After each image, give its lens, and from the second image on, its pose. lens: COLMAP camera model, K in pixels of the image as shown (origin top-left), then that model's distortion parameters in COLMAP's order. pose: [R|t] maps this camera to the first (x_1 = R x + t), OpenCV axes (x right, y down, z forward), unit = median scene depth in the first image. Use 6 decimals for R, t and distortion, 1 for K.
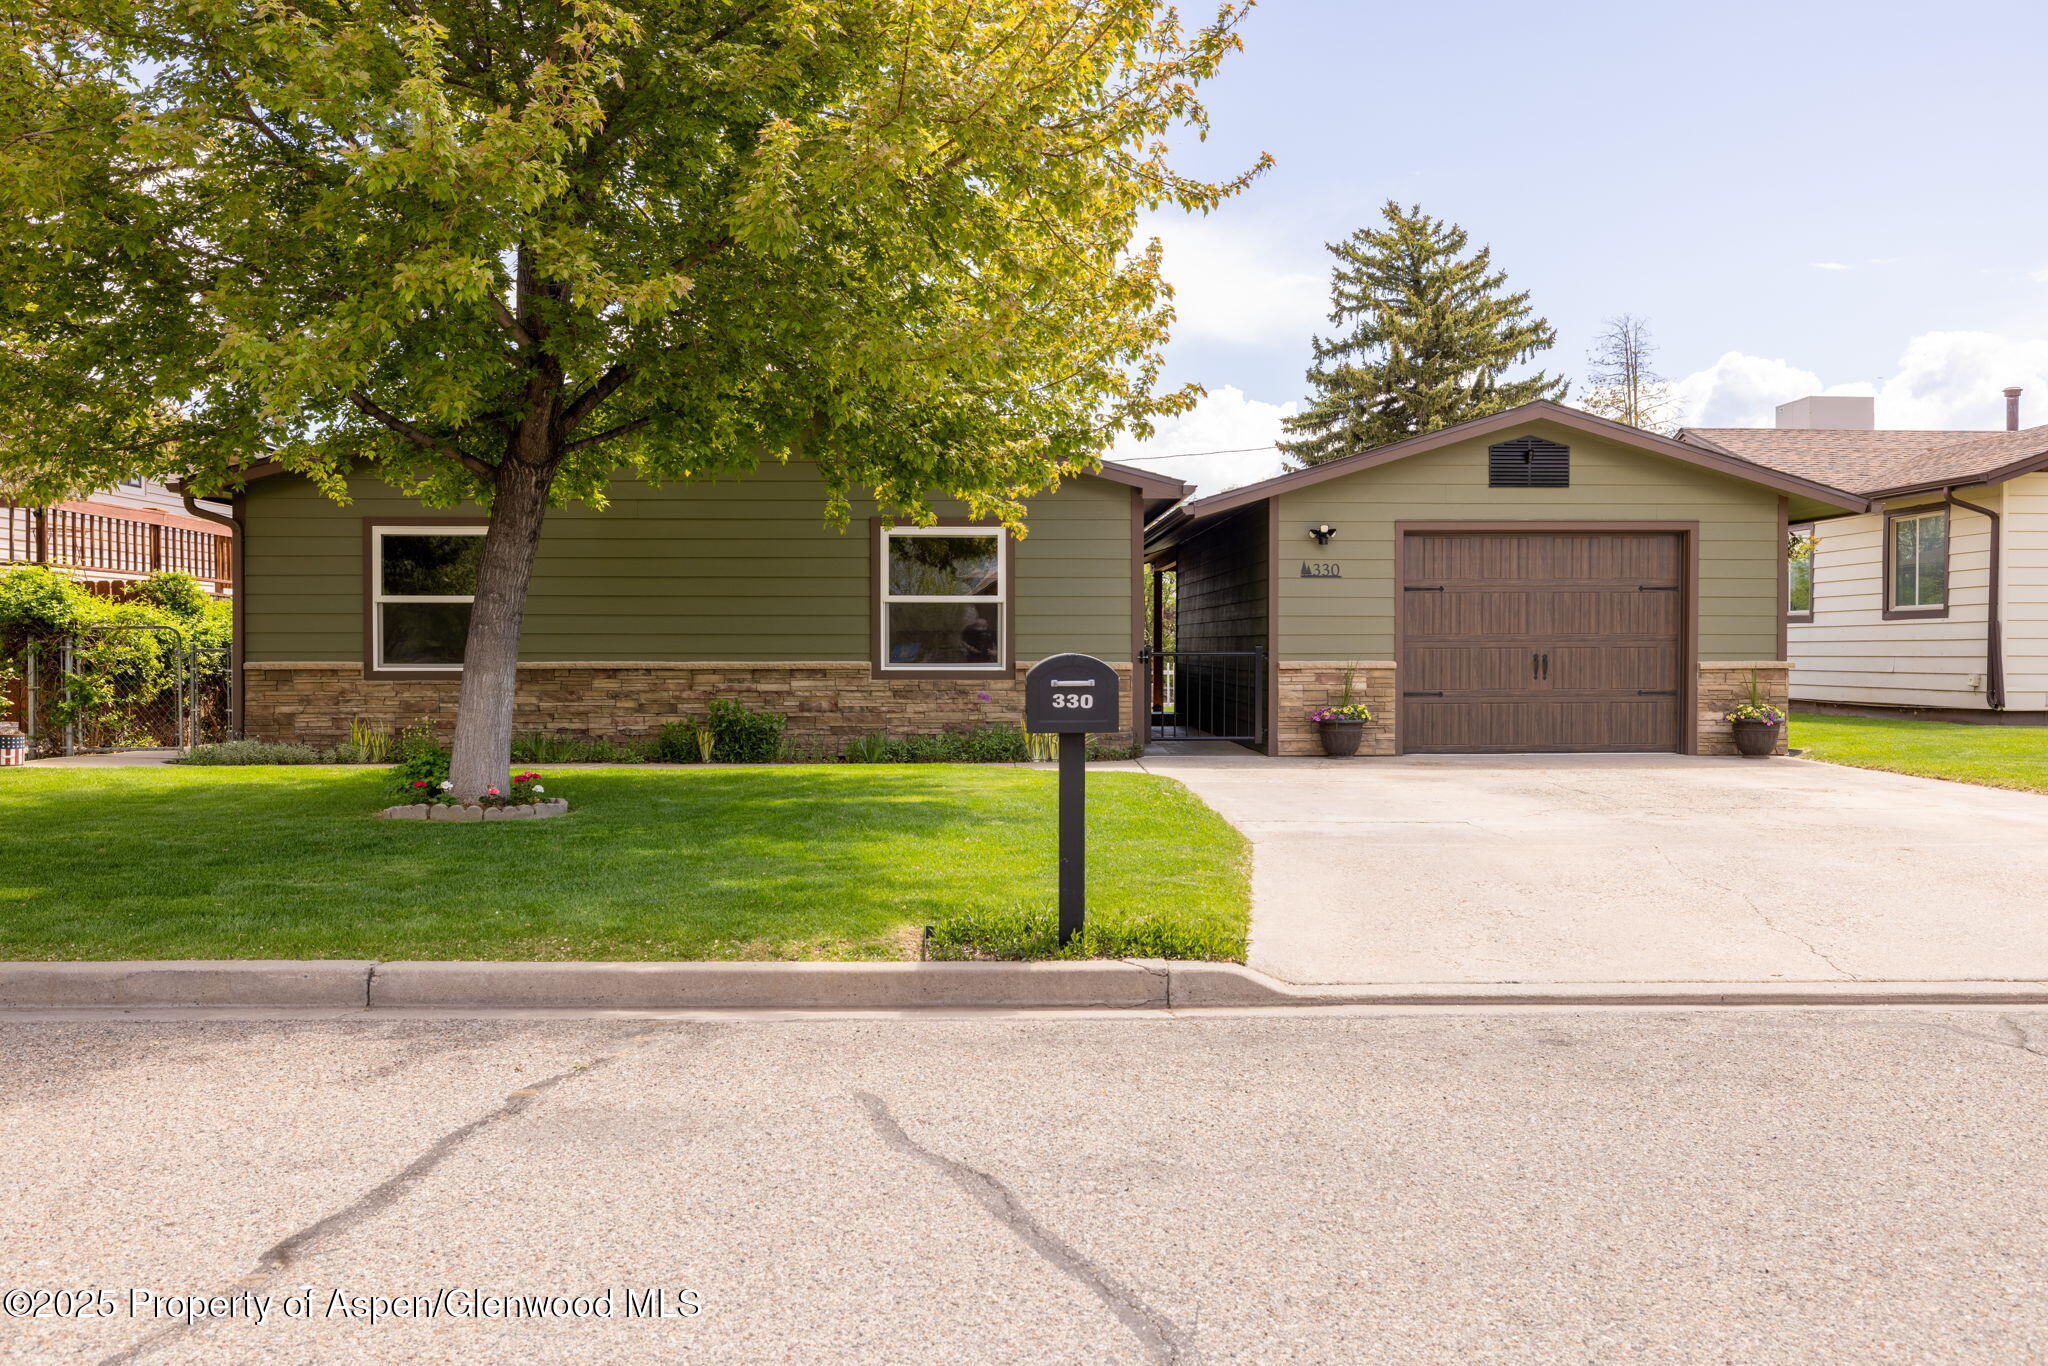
lens RADIAL K [[1631.8, 0, 1023.9], [0, 1631.8, 682.8], [0, 0, 1]] dist [0.001099, -0.000828]
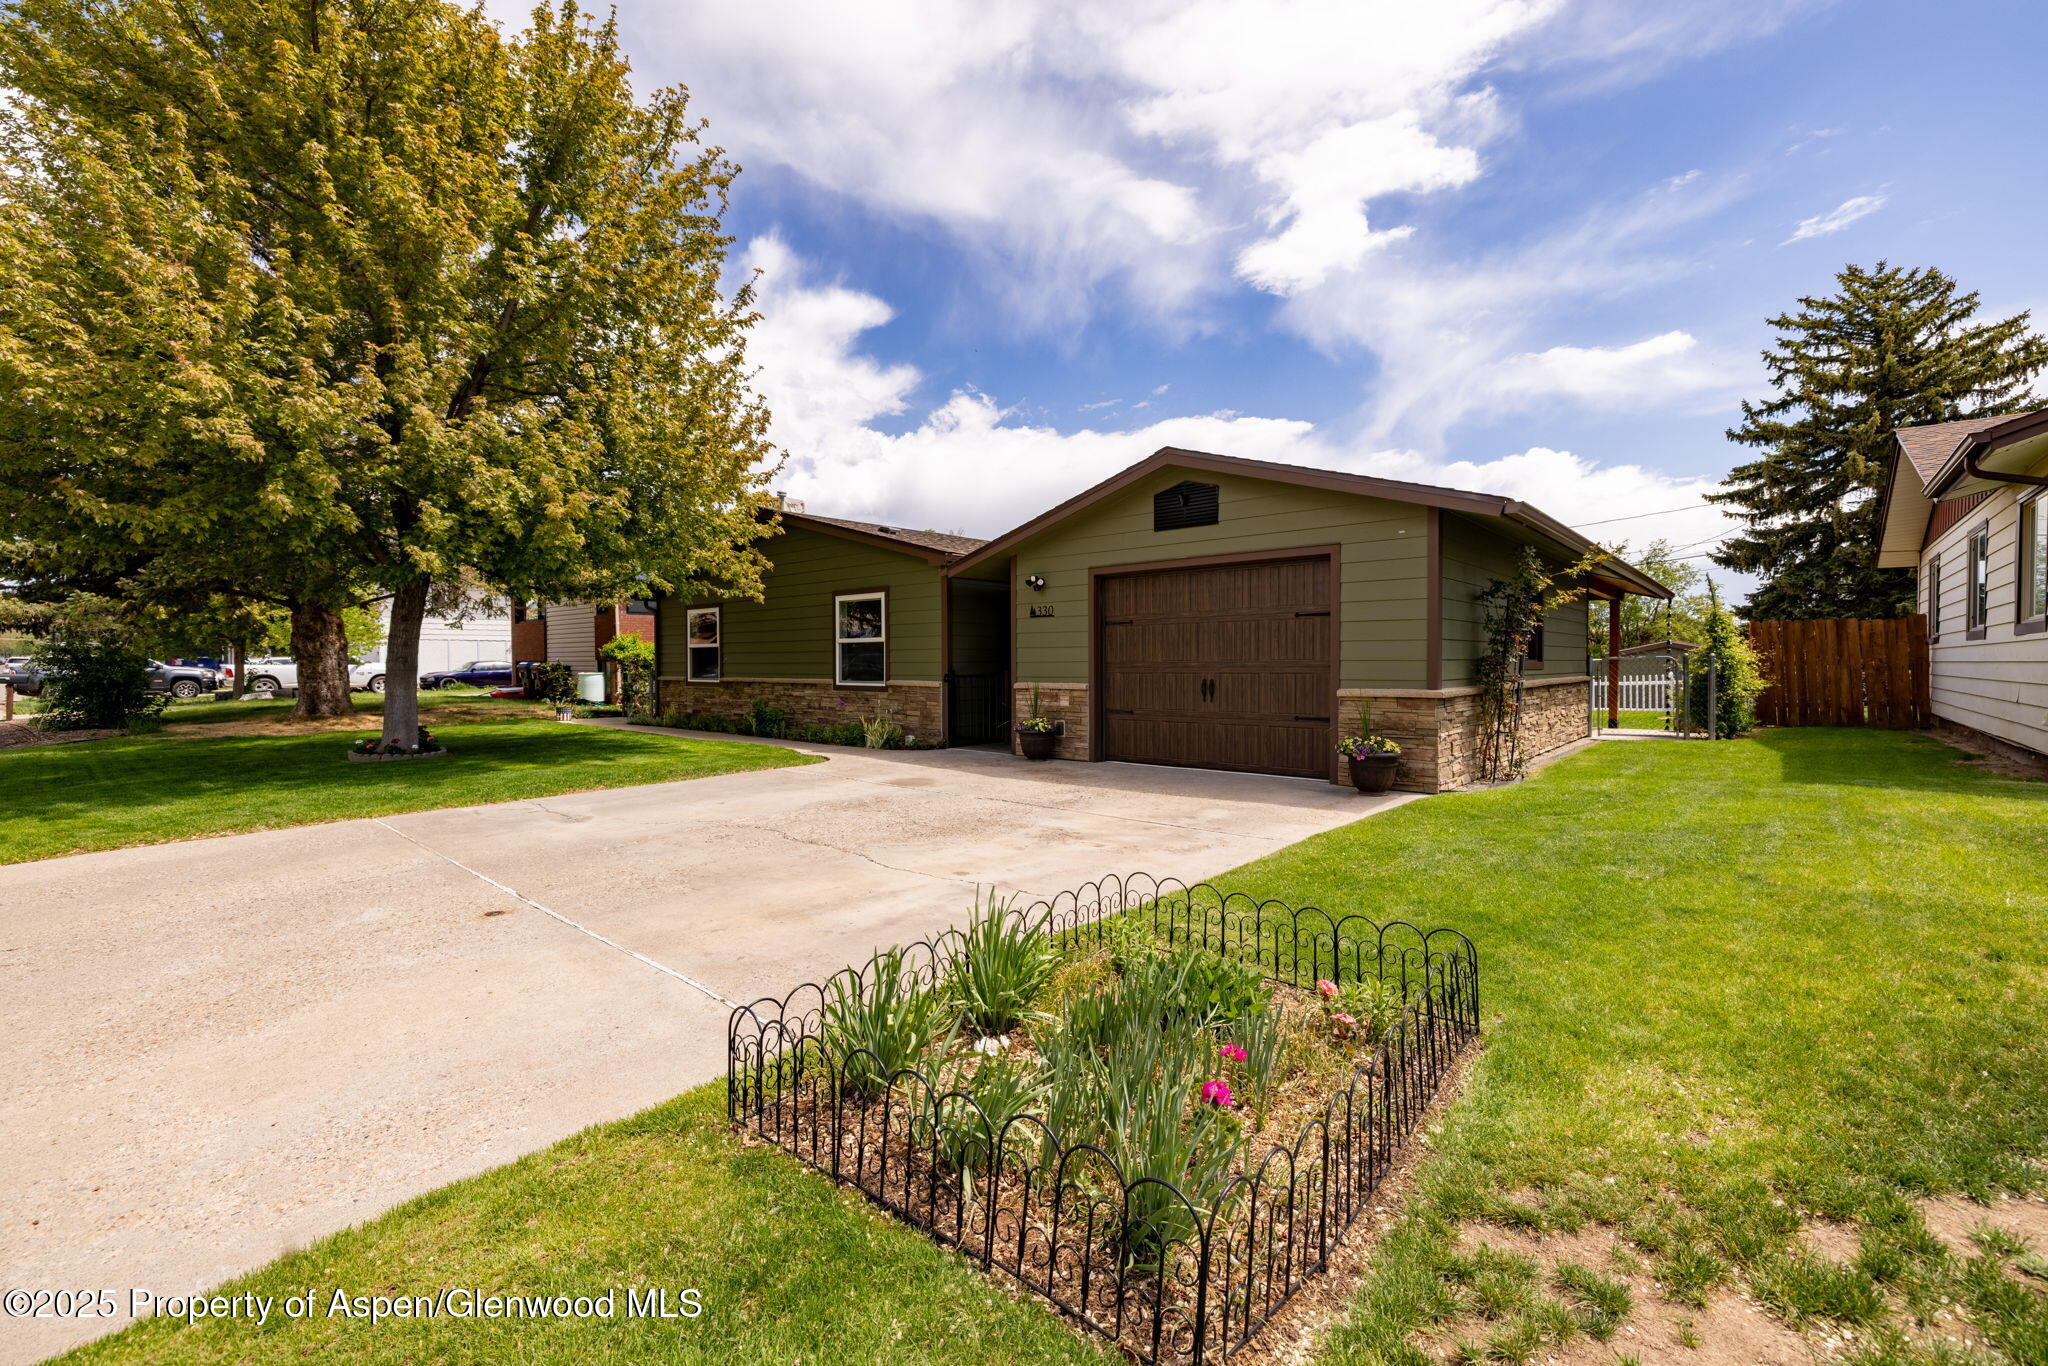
lens RADIAL K [[860.0, 0, 1023.6], [0, 860.0, 676.2], [0, 0, 1]] dist [-0.001373, 0.000847]
pose [[0.720042, 0.008344, -0.693880, 0.633946], [-0.010993, 0.999939, 0.000617, -0.018763], [0.693843, 0.007184, 0.720090, 0.505455]]
